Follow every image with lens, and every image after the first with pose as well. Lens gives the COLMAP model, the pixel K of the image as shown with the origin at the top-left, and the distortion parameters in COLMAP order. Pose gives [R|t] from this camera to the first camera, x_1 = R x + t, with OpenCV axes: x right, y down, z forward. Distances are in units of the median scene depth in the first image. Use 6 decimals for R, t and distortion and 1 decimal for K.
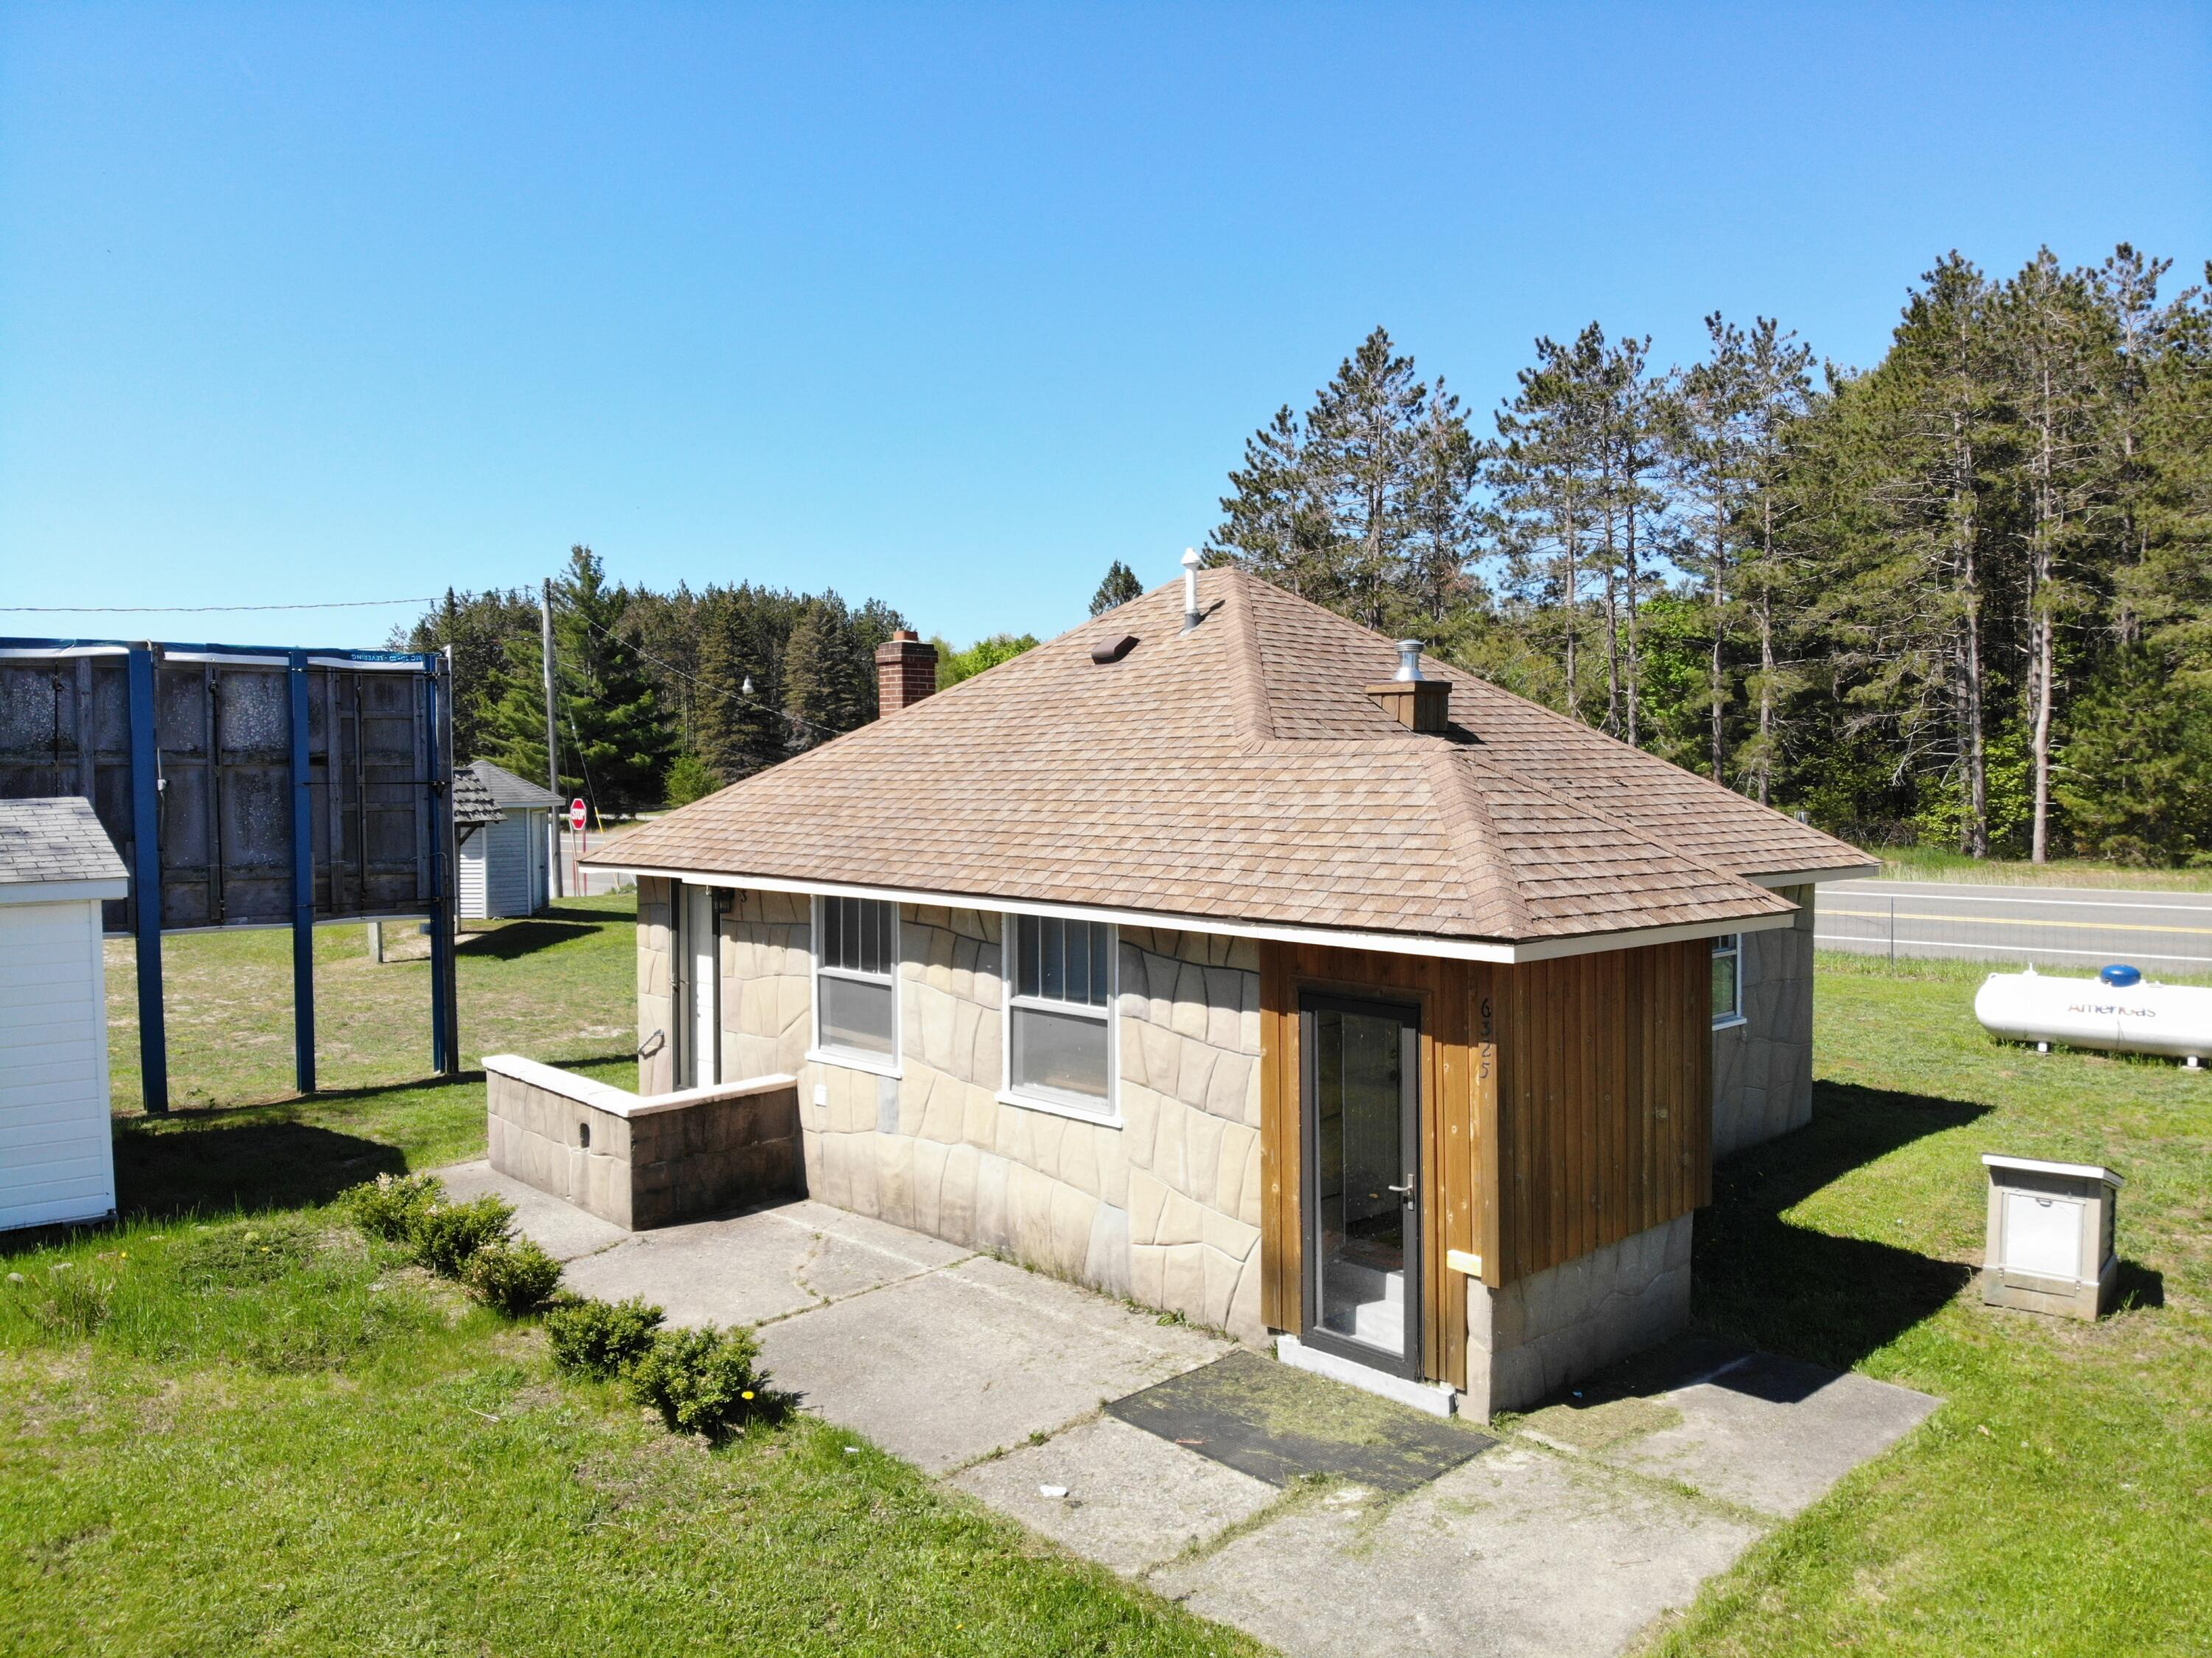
lens RADIAL K [[1603.8, 0, 1111.8], [0, 1603.8, 832.0], [0, 0, 1]] dist [0.050561, -0.151362]
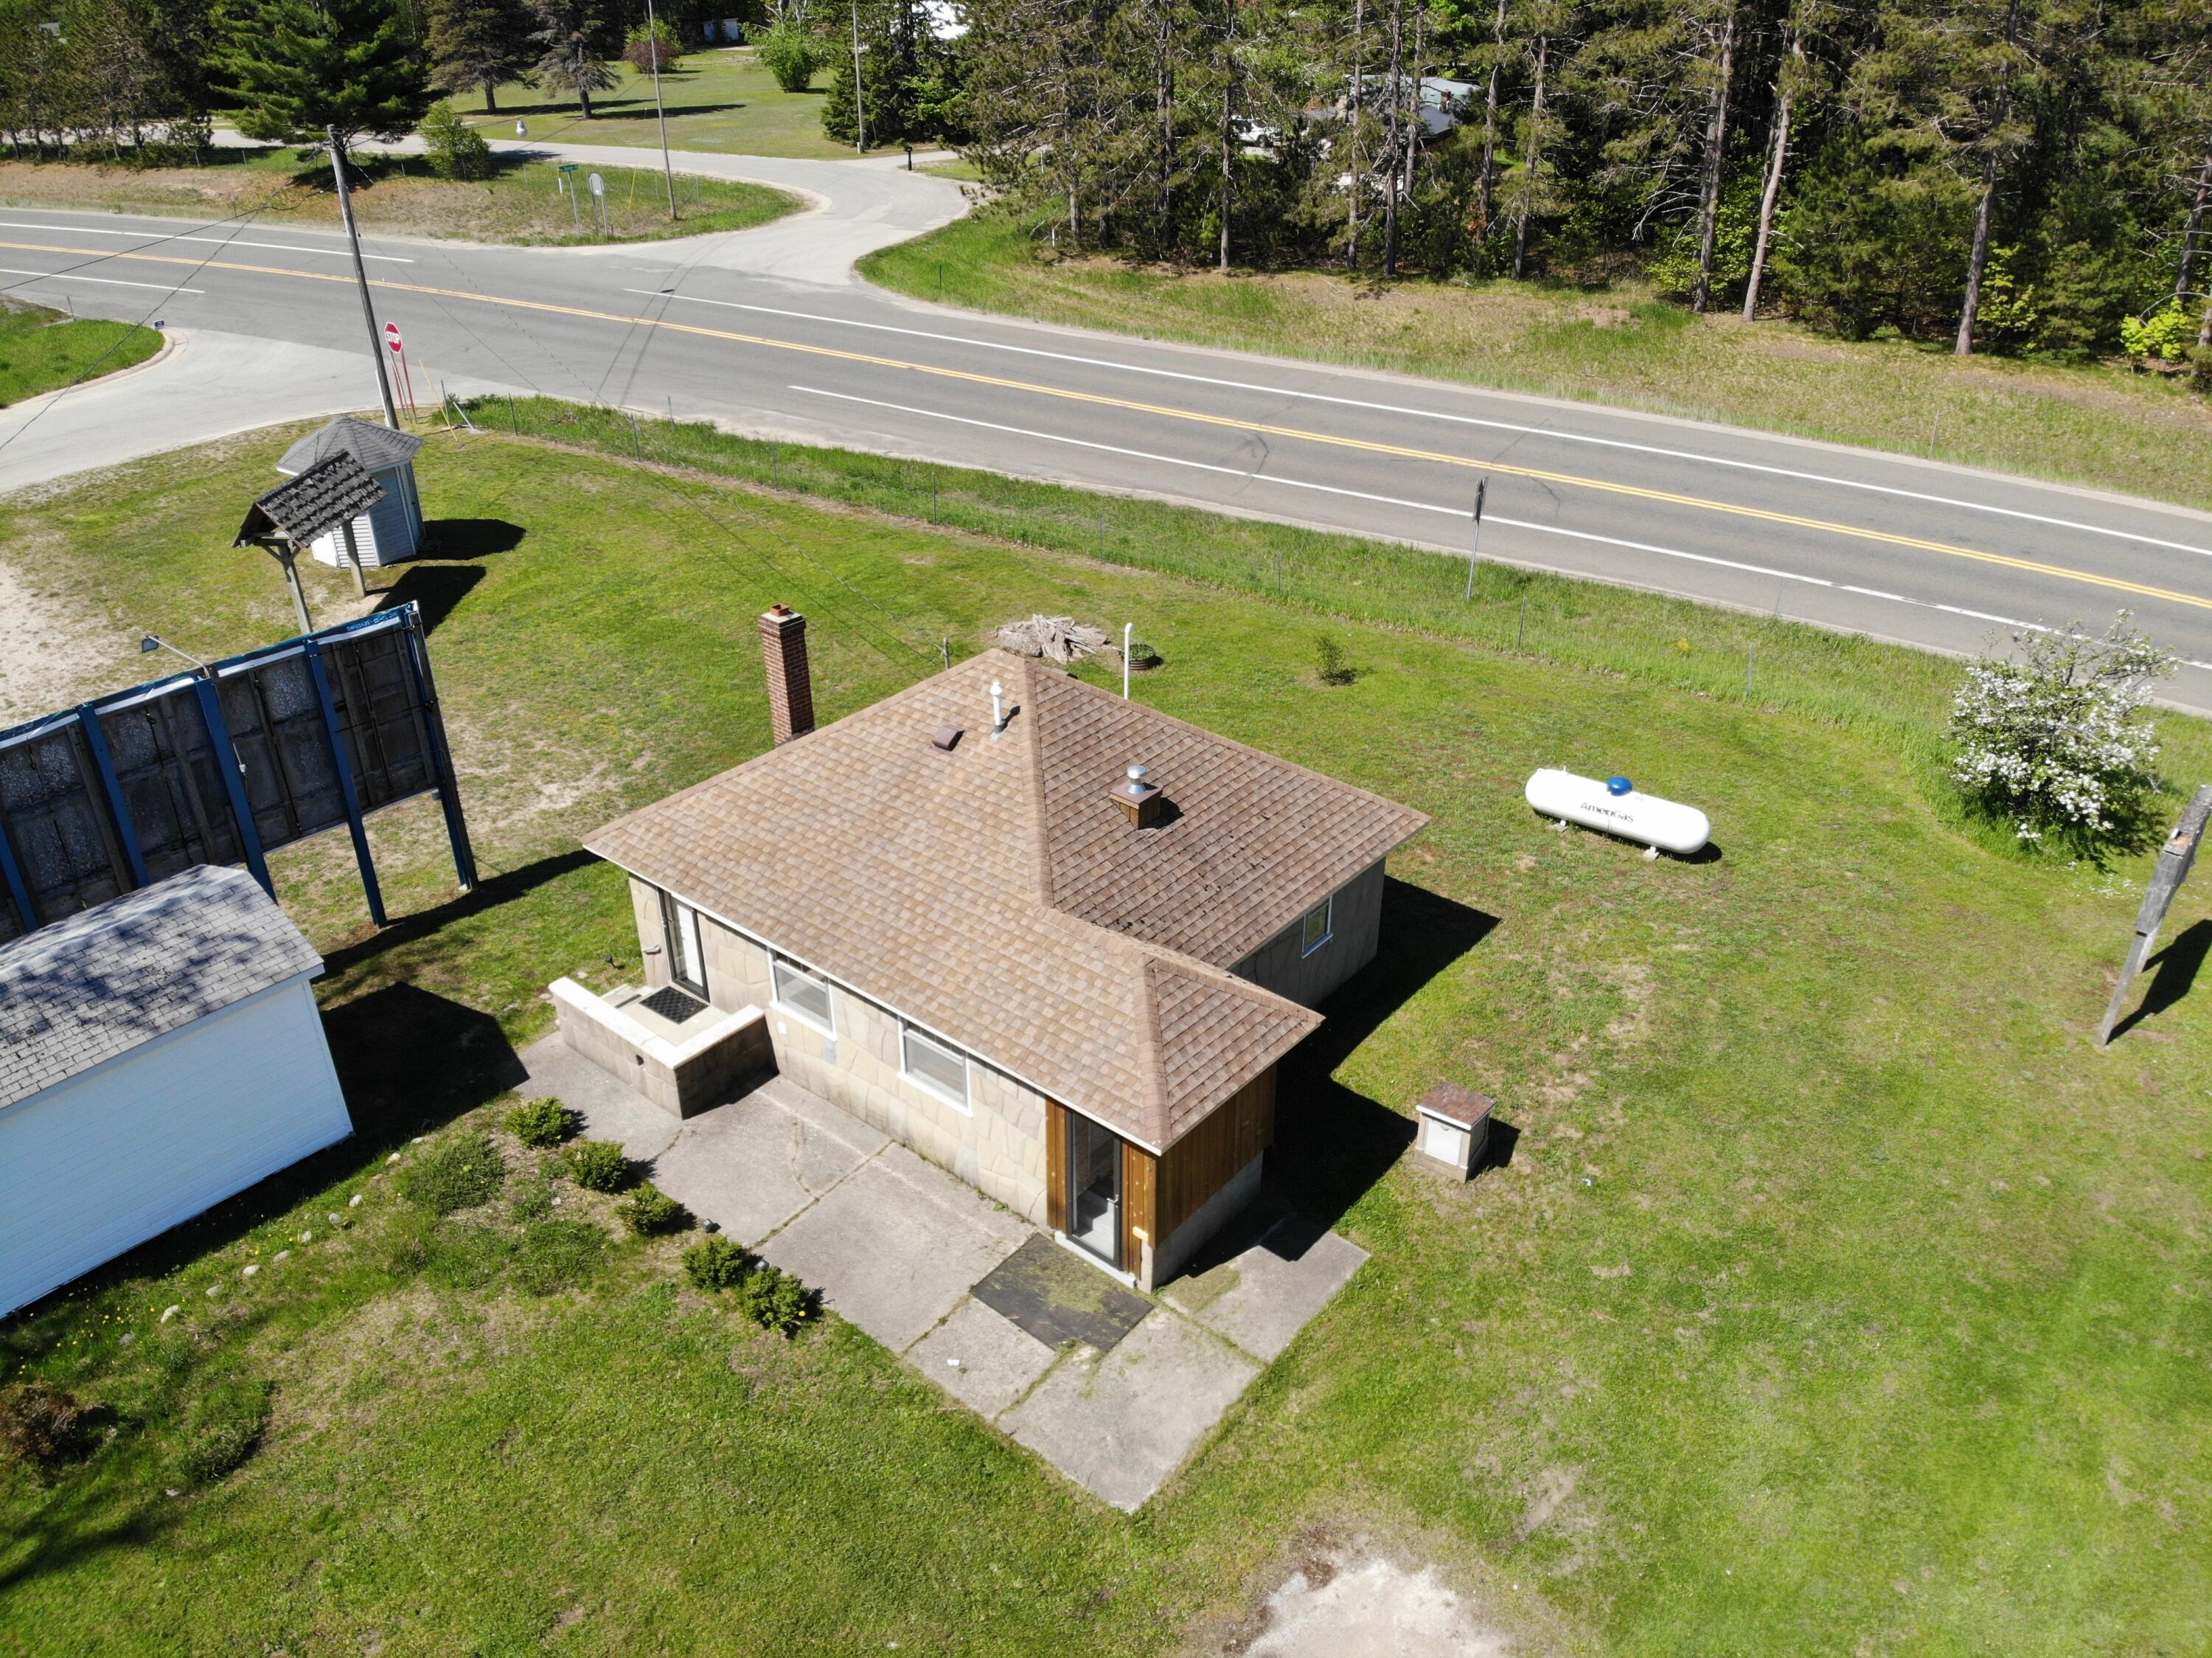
lens RADIAL K [[1603.8, 0, 1101.8], [0, 1603.8, 815.5], [0, 0, 1]] dist [0.050561, -0.151362]
pose [[0.993026, -0.055102, 0.104228, -0.013843], [0.002177, 0.892479, 0.451084, -0.774381], [-0.117877, -0.447711, 0.886374, -0.404890]]
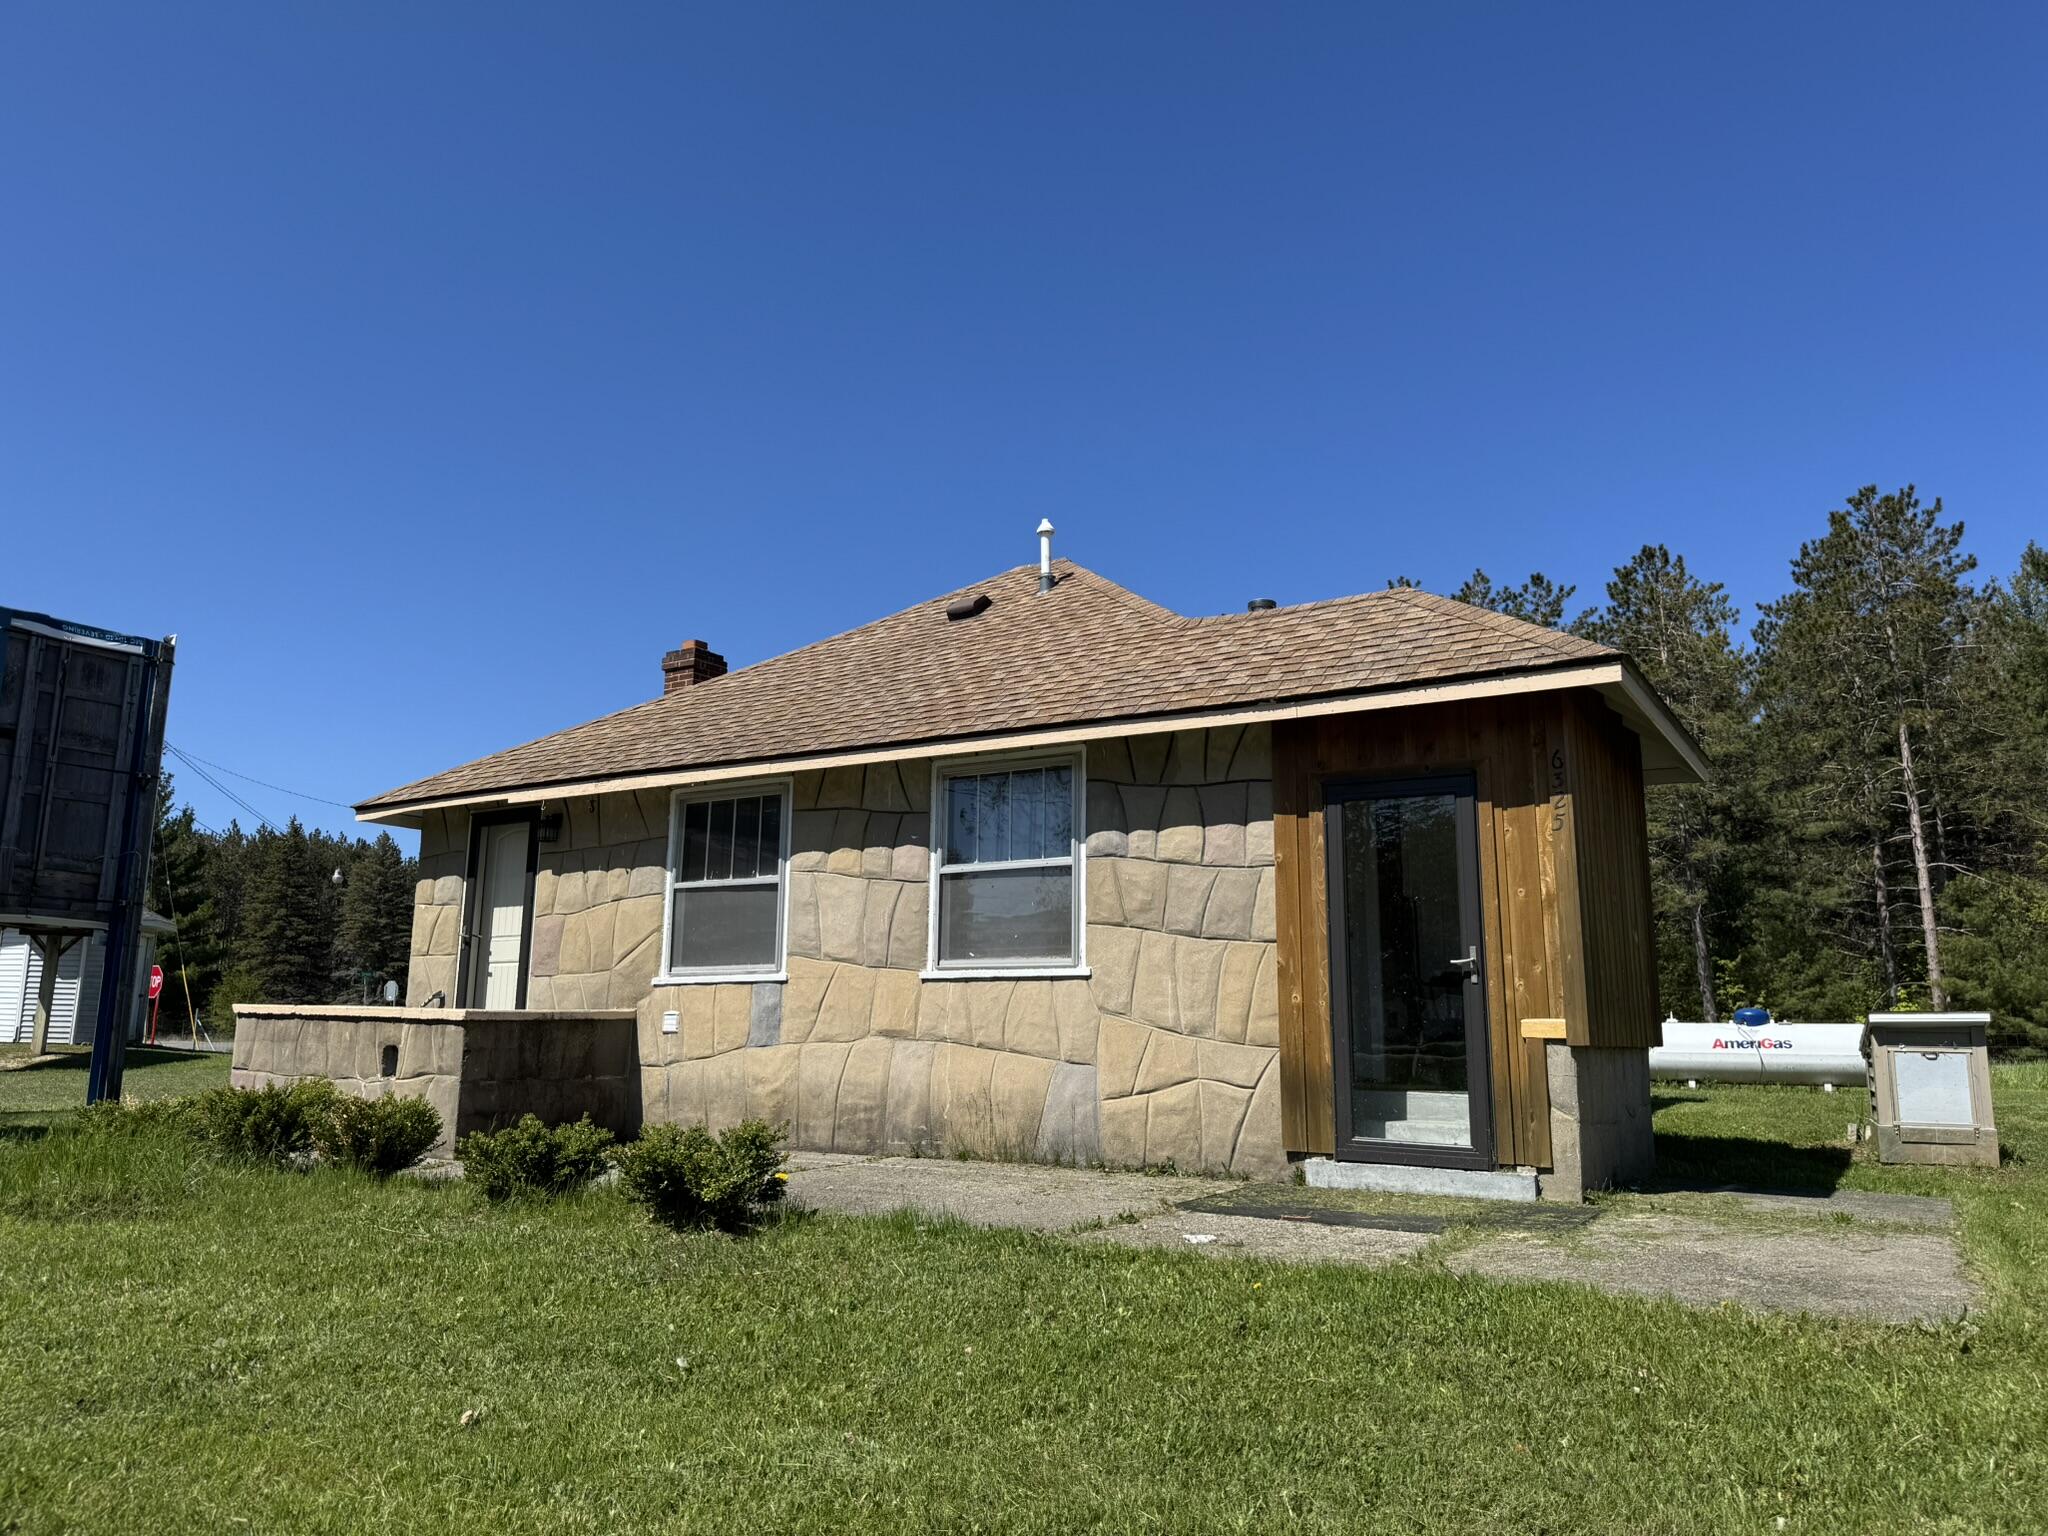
lens RADIAL K [[1423.0, 0, 1010.7], [0, 1423.0, 776.4], [0, 0, 1]] dist [0.055776, -0.082724]
pose [[0.968224, 0.061542, 0.242393, -0.199865], [-0.007311, 0.975799, -0.218547, 0.204165], [-0.249977, 0.209830, 0.945242, 0.160184]]
